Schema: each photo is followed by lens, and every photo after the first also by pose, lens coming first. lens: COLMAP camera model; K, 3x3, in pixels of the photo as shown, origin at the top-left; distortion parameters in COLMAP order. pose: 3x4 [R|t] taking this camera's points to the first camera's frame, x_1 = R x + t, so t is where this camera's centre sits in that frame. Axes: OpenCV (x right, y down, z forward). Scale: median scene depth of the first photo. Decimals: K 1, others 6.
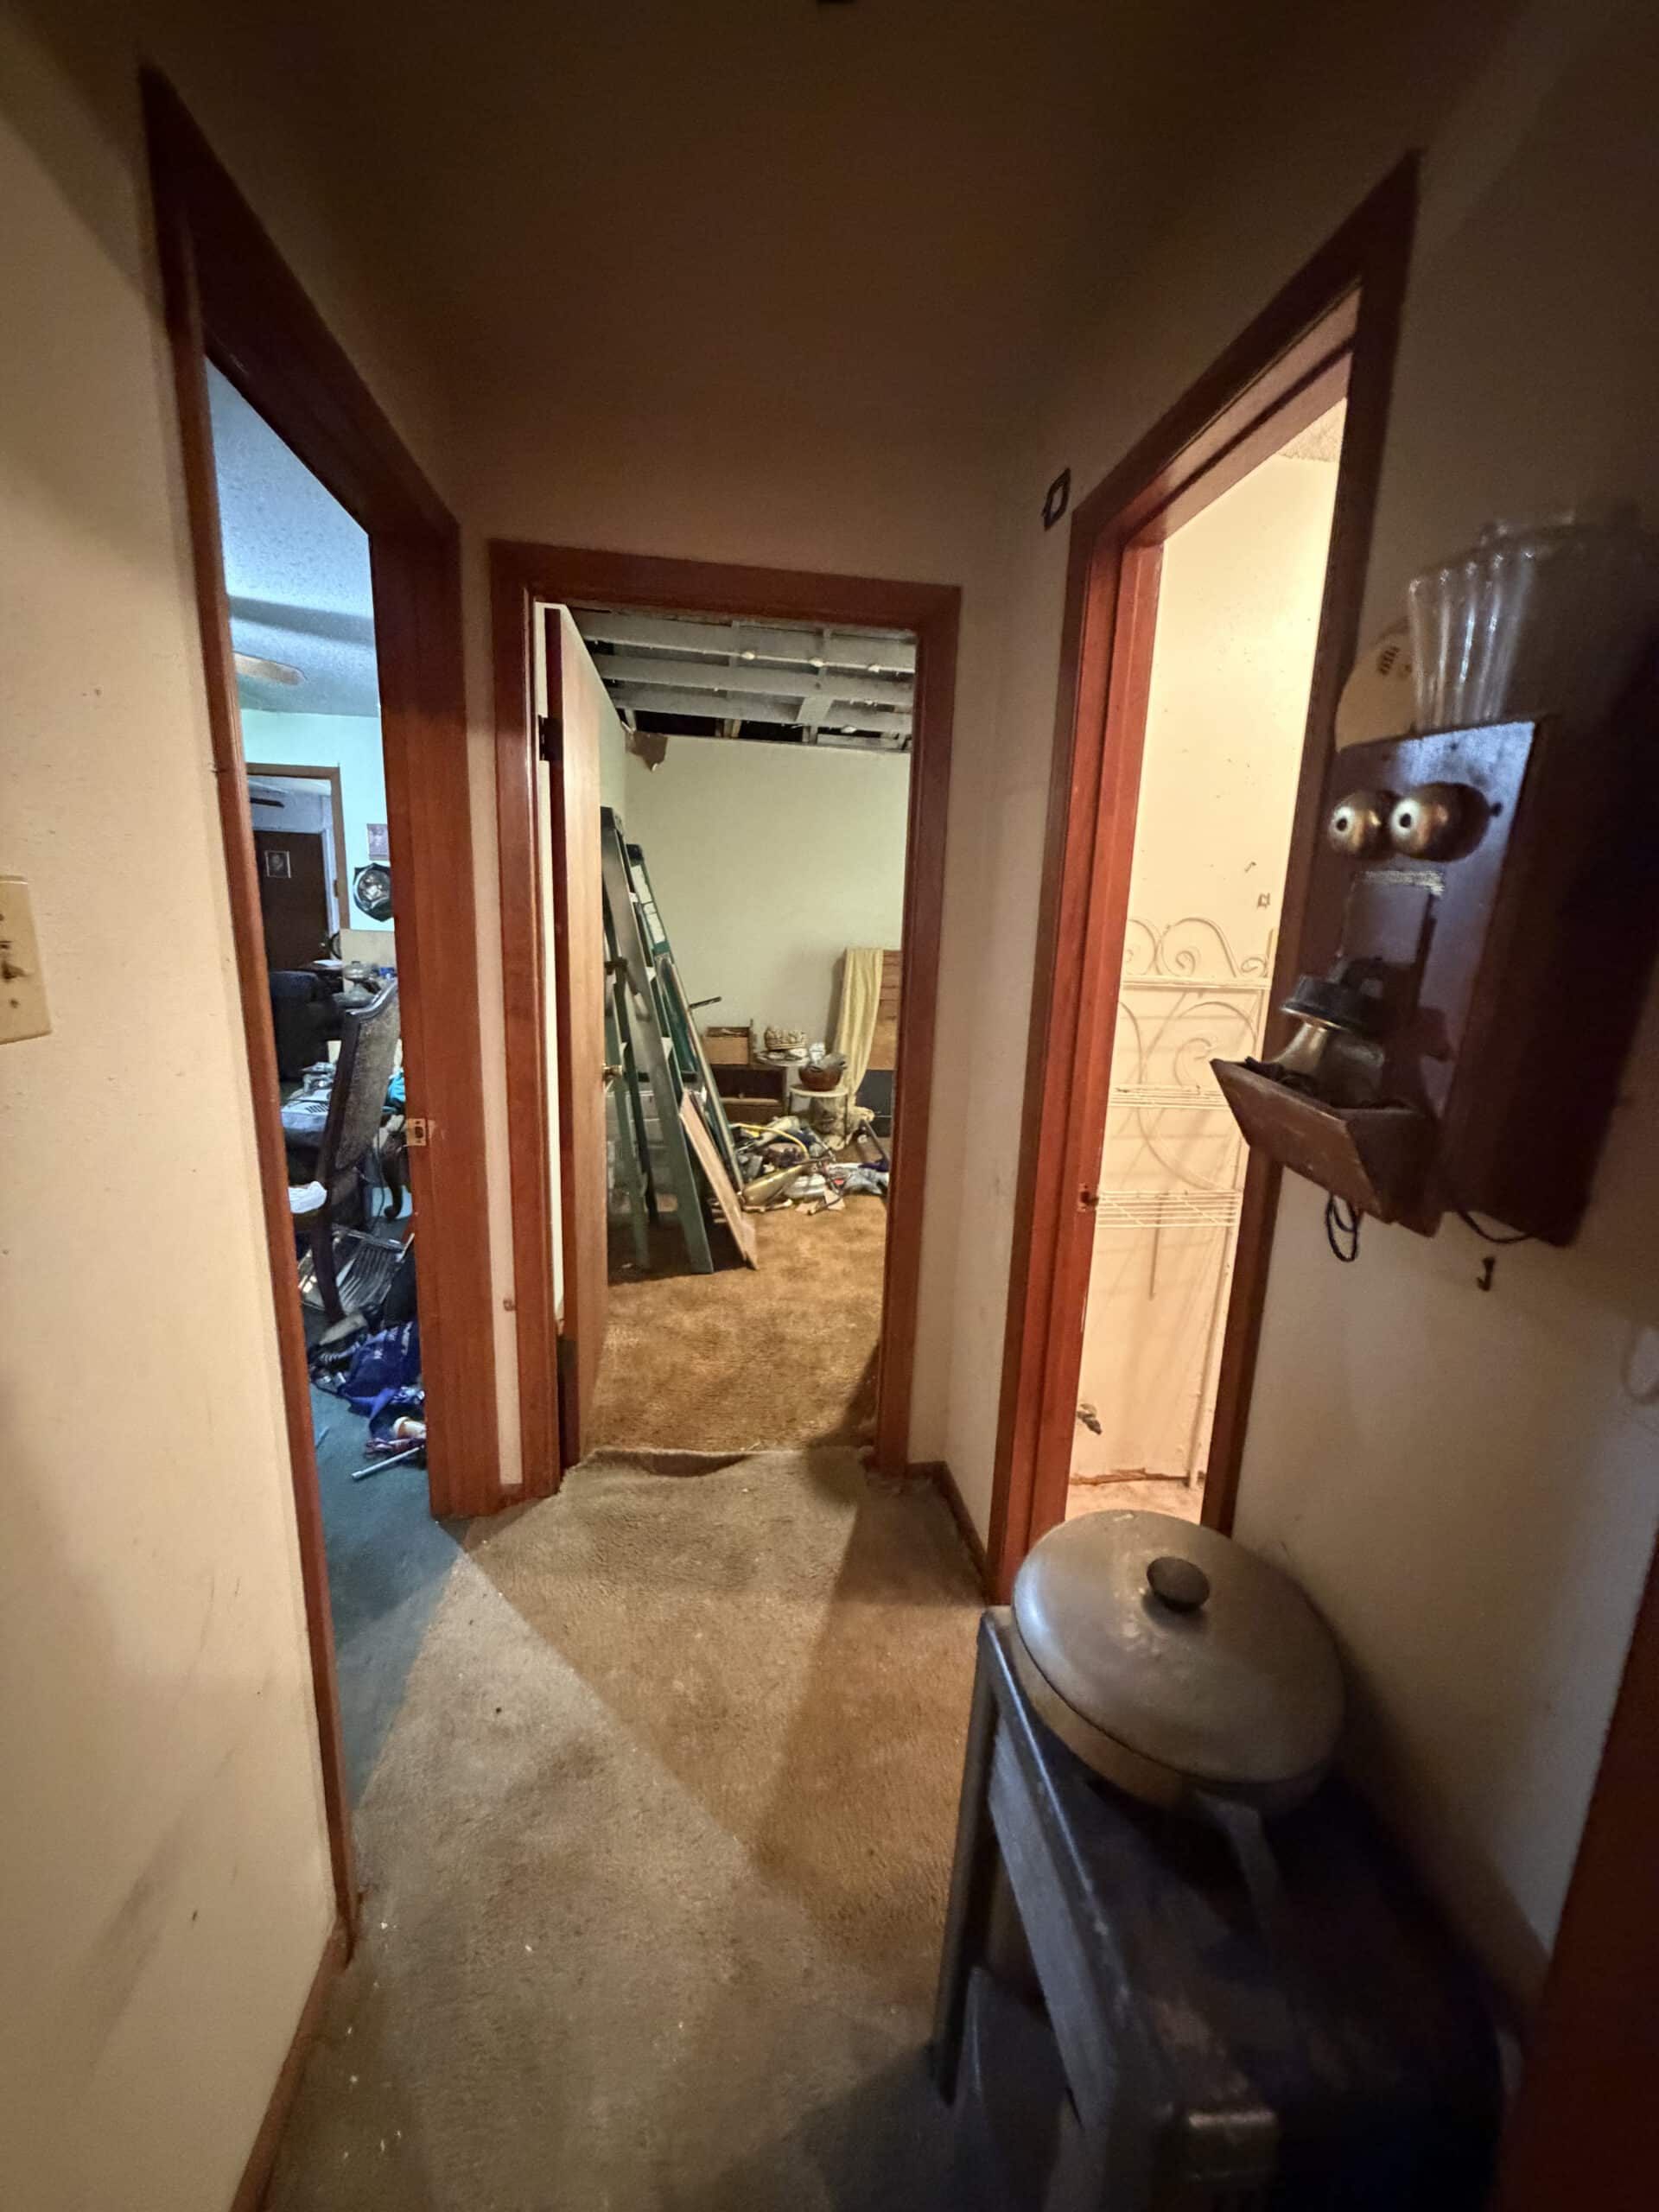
lens RADIAL K [[880.6, 0, 836.4], [0, 880.6, 1106.7], [0, 0, 1]] dist [0.002663, -0.000680]
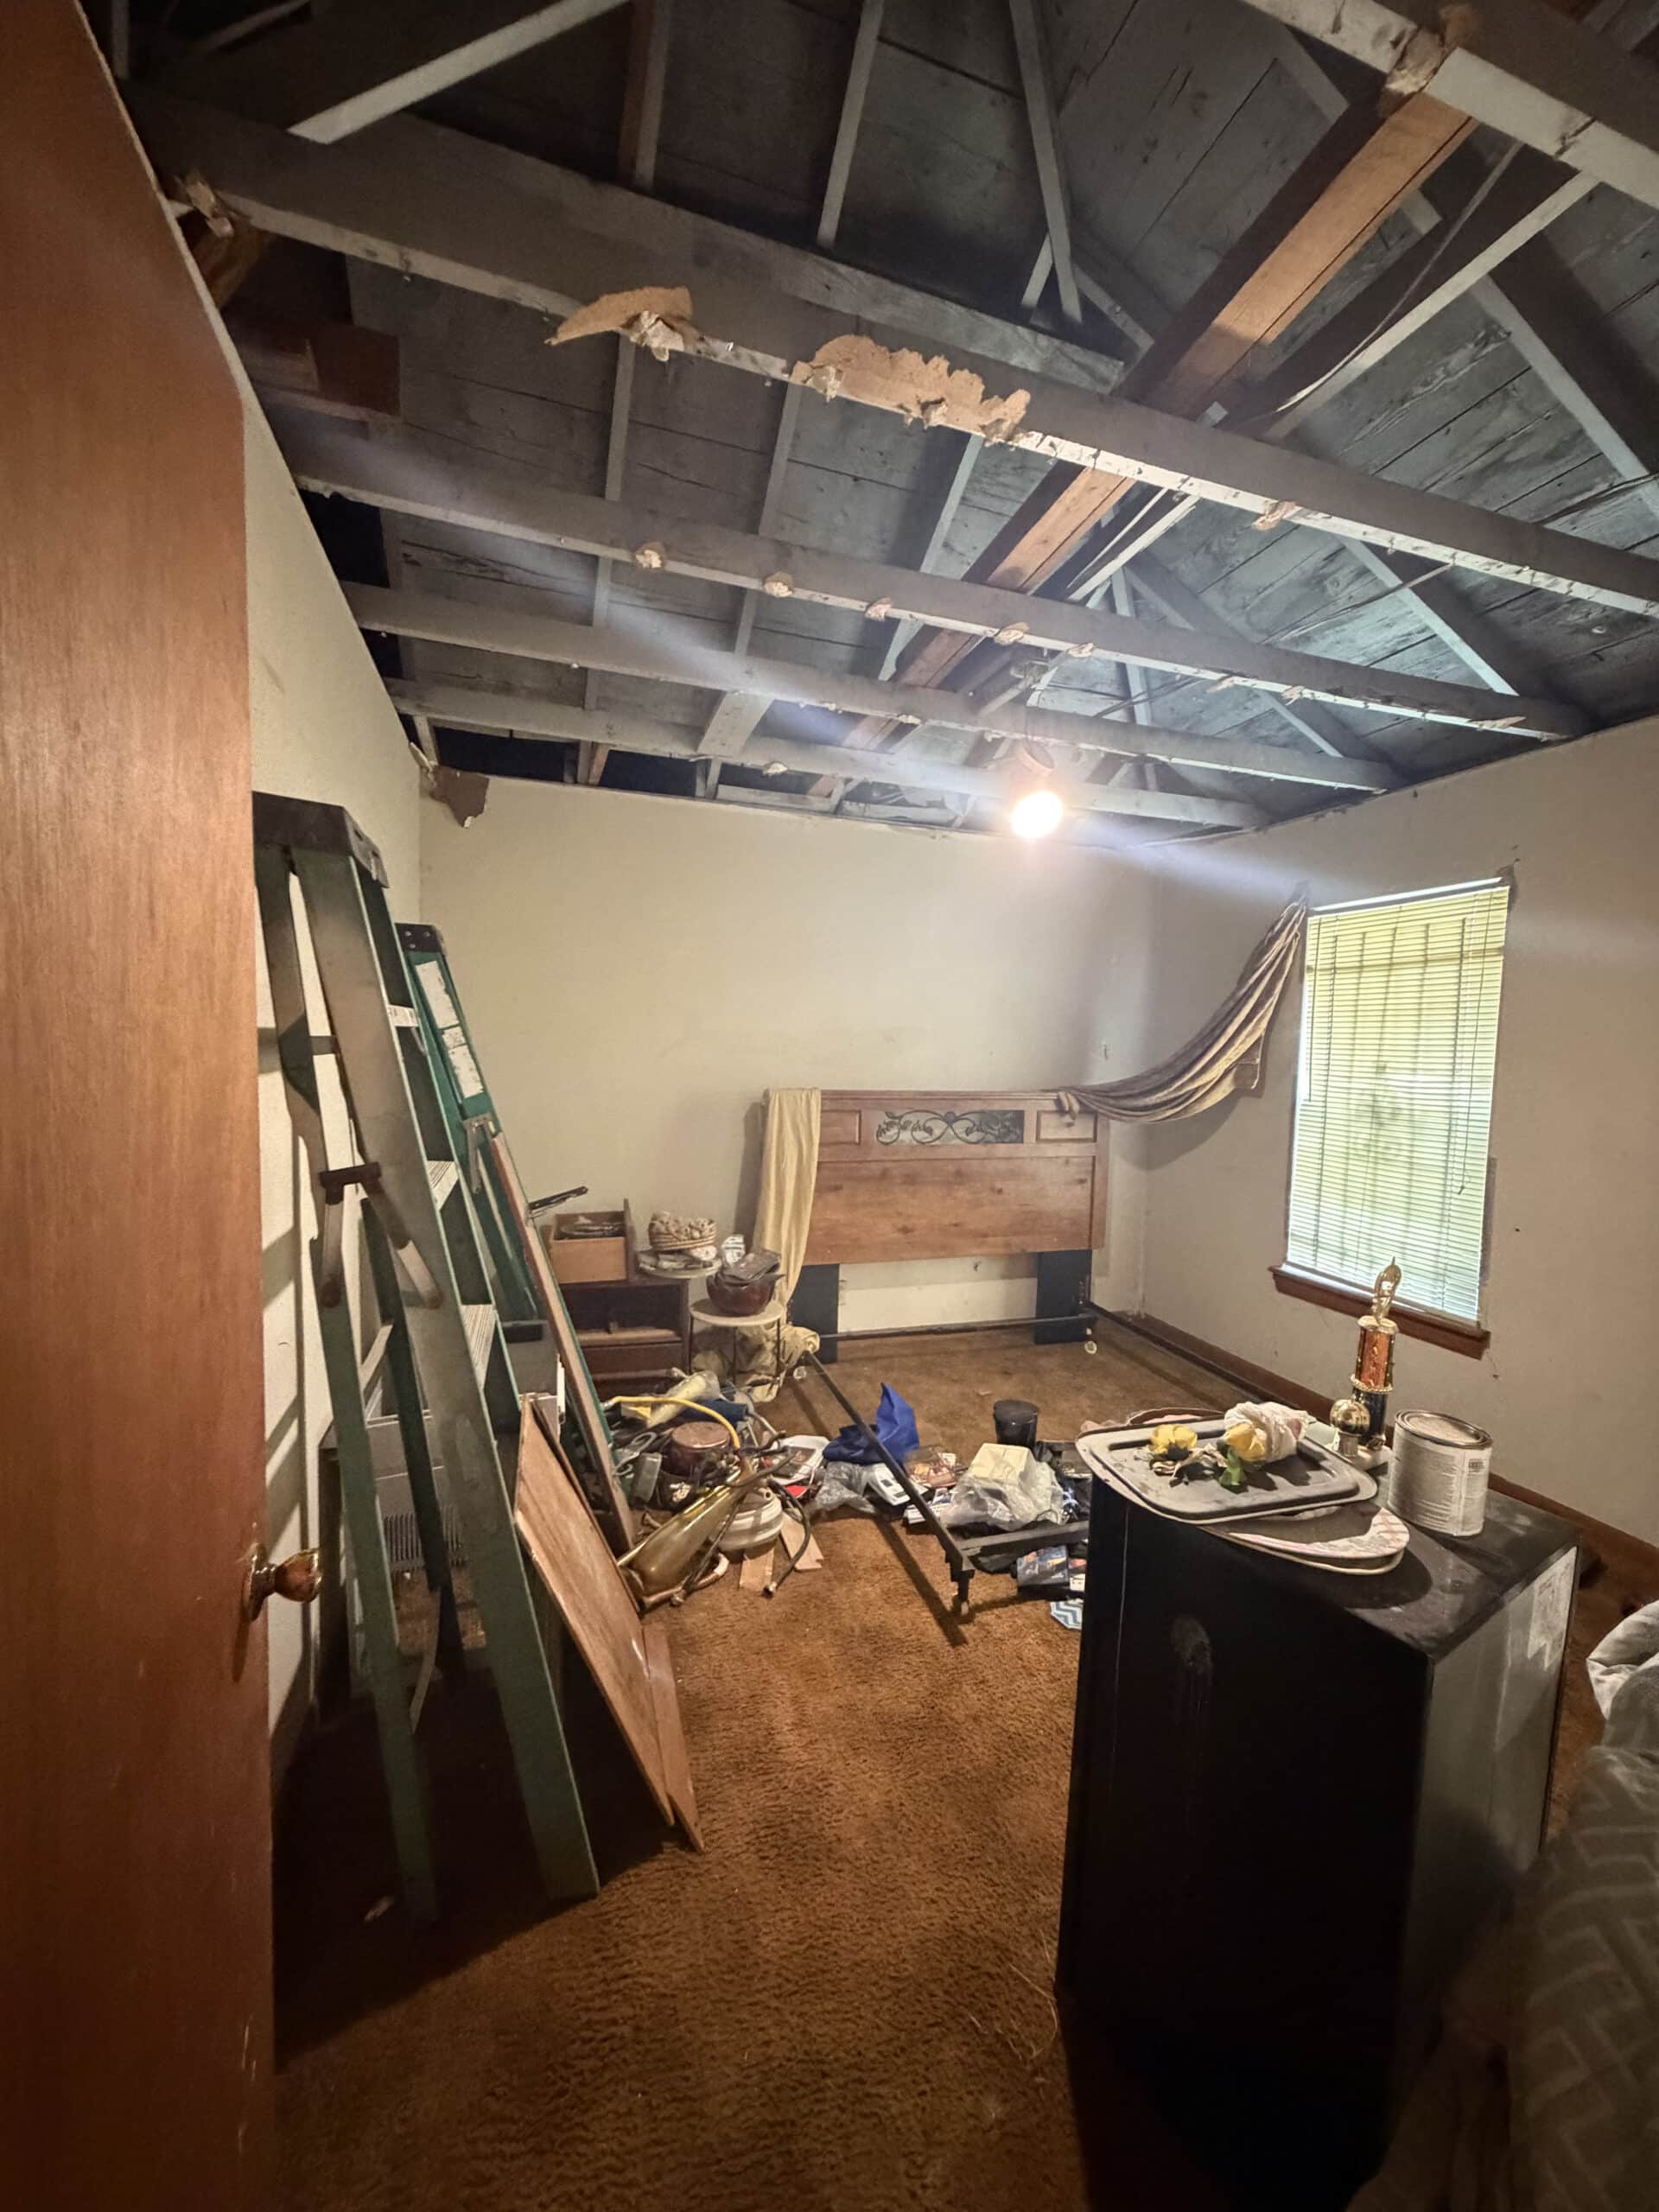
lens RADIAL K [[880.6, 0, 832.7], [0, 880.6, 1106.6], [0, 0, 1]] dist [0.002663, -0.000680]
pose [[0.983164, -0.025864, 0.180887, -0.071161], [0.049582, 0.990552, -0.127858, -0.089136], [-0.175871, 0.134674, 0.975157, 0.381551]]
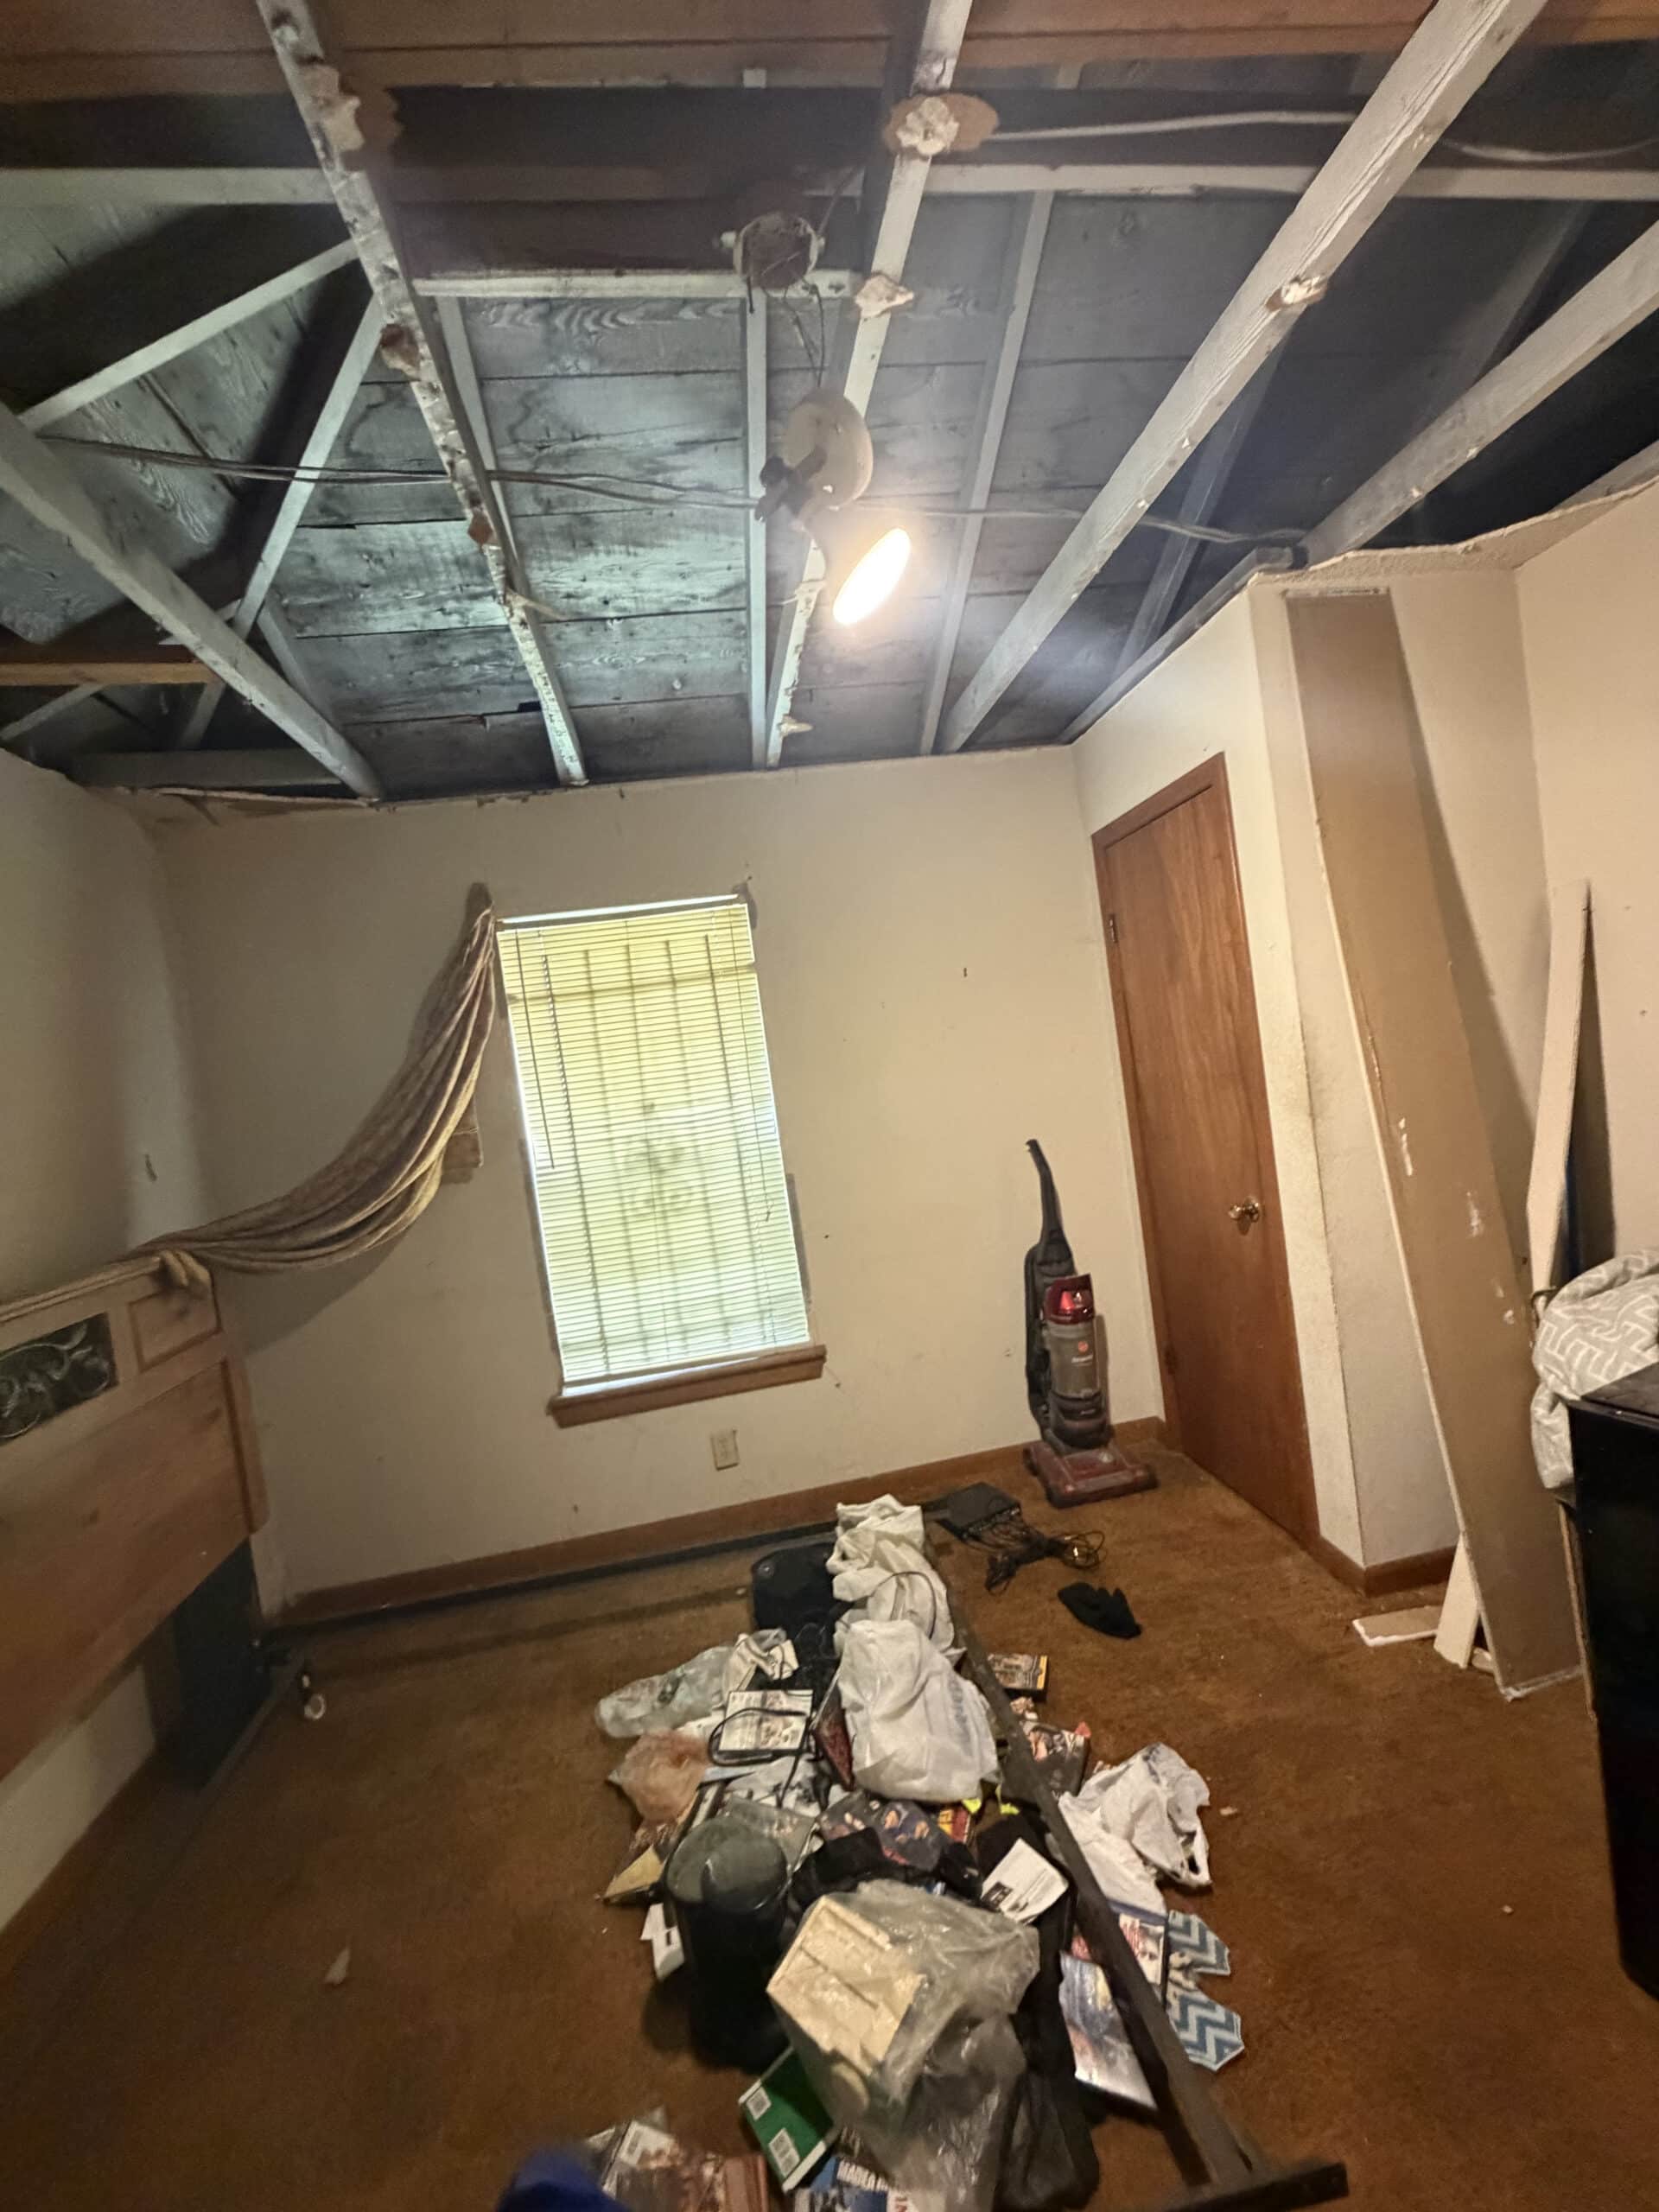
lens RADIAL K [[880.6, 0, 822.2], [0, 880.6, 1101.9], [0, 0, 1]] dist [0.002663, -0.000680]
pose [[-0.006086, -0.072758, 0.997331, -0.100911], [0.343022, 0.936683, 0.070427, -0.168555], [-0.939308, 0.342535, 0.019257, 0.750241]]
